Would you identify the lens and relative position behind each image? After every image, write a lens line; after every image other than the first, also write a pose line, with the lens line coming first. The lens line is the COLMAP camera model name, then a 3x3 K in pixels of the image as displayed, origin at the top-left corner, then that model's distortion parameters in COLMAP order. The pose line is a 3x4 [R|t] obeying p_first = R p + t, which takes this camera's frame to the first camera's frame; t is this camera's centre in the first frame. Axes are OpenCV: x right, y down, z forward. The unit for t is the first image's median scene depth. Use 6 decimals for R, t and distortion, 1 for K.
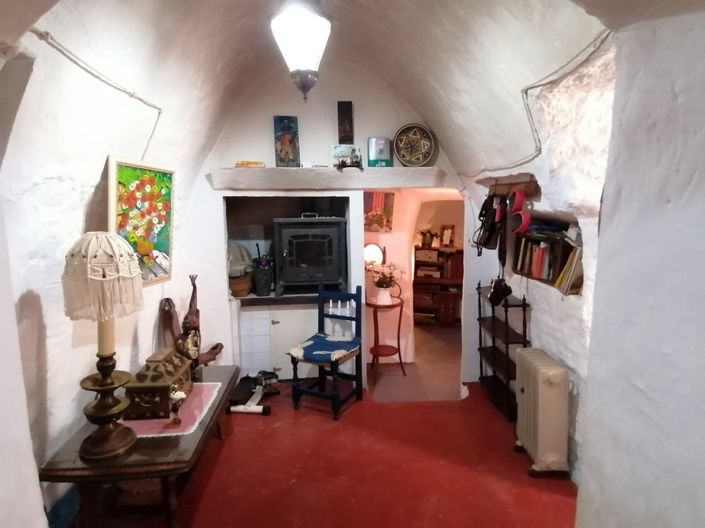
lens RADIAL K [[407.8, 0, 349.9], [0, 407.8, 268.0], [0, 0, 1]] dist [0.003499, 0.005041]
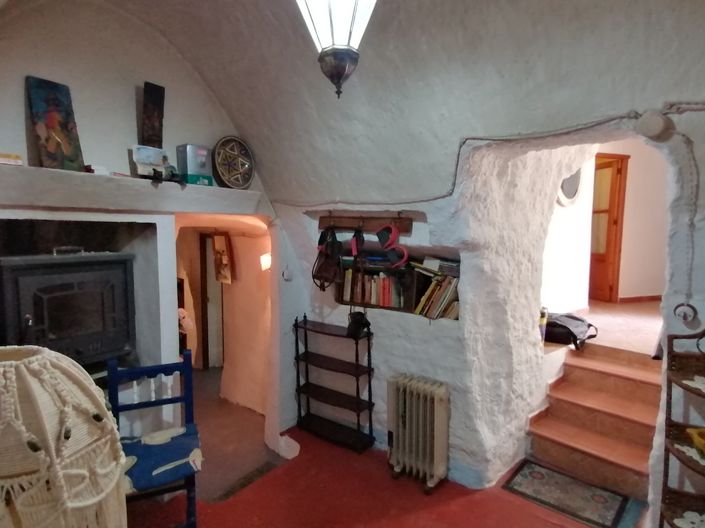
lens RADIAL K [[407.8, 0, 350.2], [0, 407.8, 263.7], [0, 0, 1]] dist [0.003499, 0.005041]
pose [[0.608096, -0.051717, 0.792177, -0.338719], [0.099031, 0.995023, -0.011060, -0.065856], [-0.787662, 0.085176, 0.610191, 0.324014]]
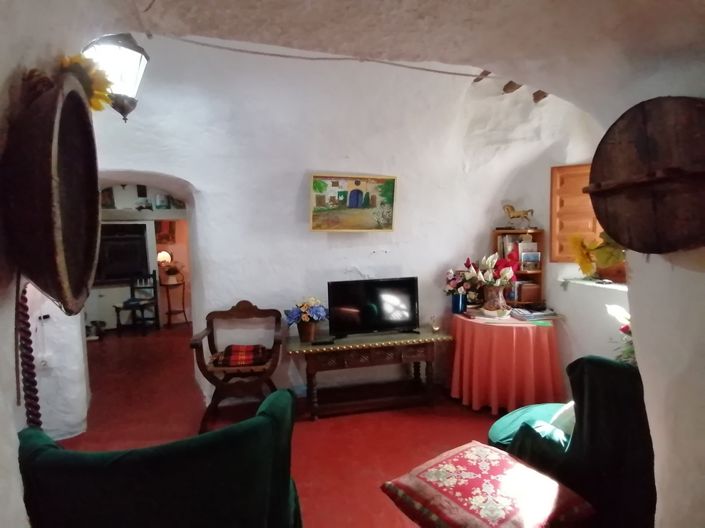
lens RADIAL K [[407.8, 0, 367.7], [0, 407.8, 266.2], [0, 0, 1]] dist [0.003499, 0.005041]
pose [[0.883007, -0.050625, 0.466622, 0.012372], [0.077621, 0.996228, -0.038802, 0.168930], [-0.462898, 0.070482, 0.883605, -1.110245]]
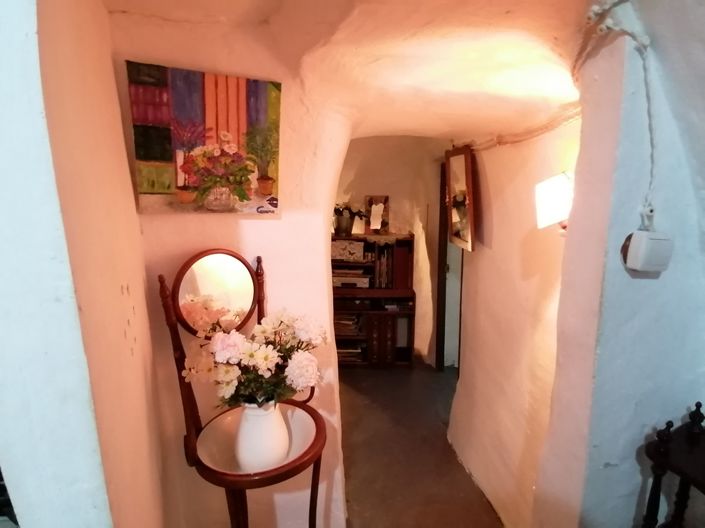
lens RADIAL K [[407.8, 0, 351.2], [0, 407.8, 265.7], [0, 0, 1]] dist [0.003499, 0.005041]
pose [[0.965224, -0.050770, 0.256449, 0.090664], [0.037141, 0.997642, 0.057715, -0.076729], [-0.258774, -0.046183, 0.964833, 0.826548]]
